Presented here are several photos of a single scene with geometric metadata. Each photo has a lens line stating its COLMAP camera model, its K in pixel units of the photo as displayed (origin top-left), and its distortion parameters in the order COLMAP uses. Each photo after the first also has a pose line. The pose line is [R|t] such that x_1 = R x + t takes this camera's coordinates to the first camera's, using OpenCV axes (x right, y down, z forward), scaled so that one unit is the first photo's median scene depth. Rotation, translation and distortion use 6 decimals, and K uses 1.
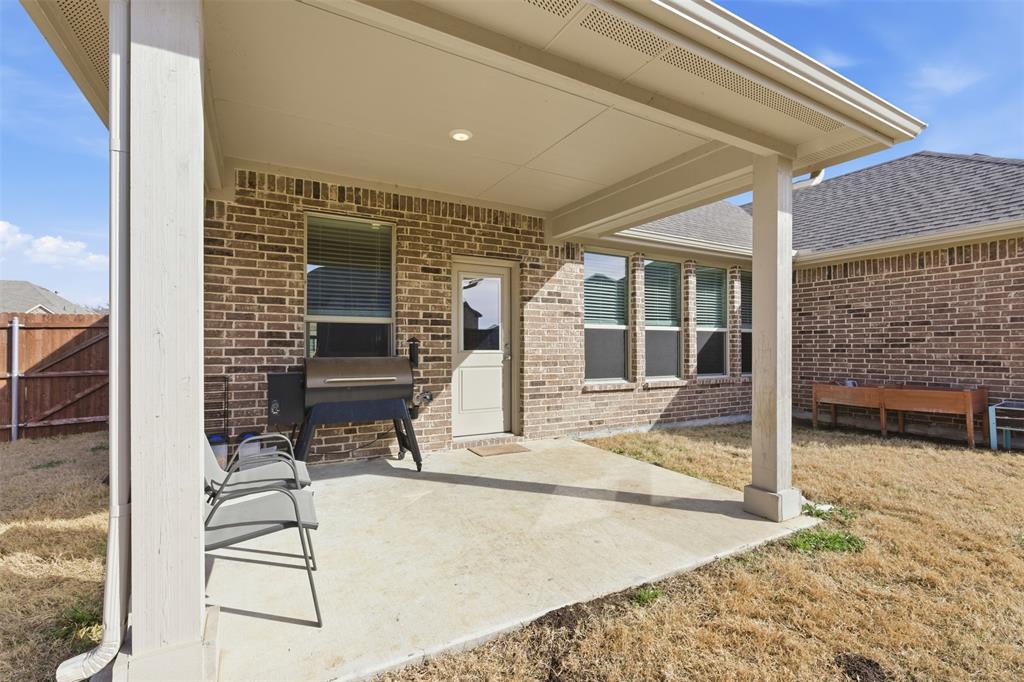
lens RADIAL K [[461.8, 0, 513.9], [0, 461.8, 343.0], [0, 0, 1]] dist [-0.002155, 0.001573]
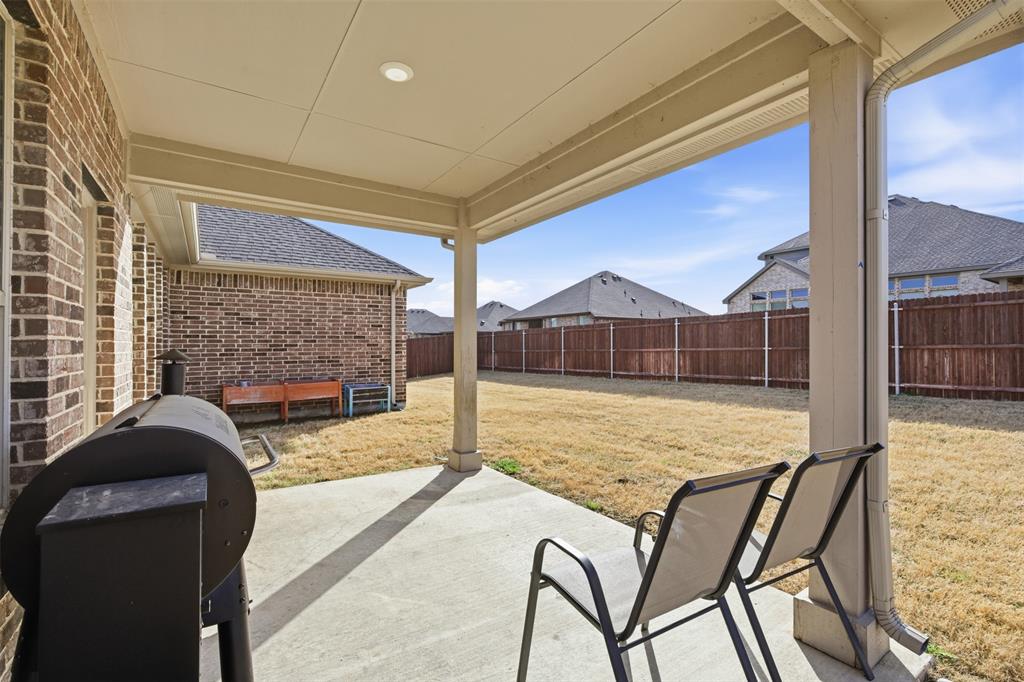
lens RADIAL K [[461.8, 0, 510.3], [0, 461.8, 341.9], [0, 0, 1]] dist [-0.002155, 0.001573]
pose [[-0.071231, 0.004562, 0.997449, -0.440499], [-0.008165, 0.999953, -0.005157, -0.013583], [-0.997426, -0.008511, -0.071190, 0.454895]]
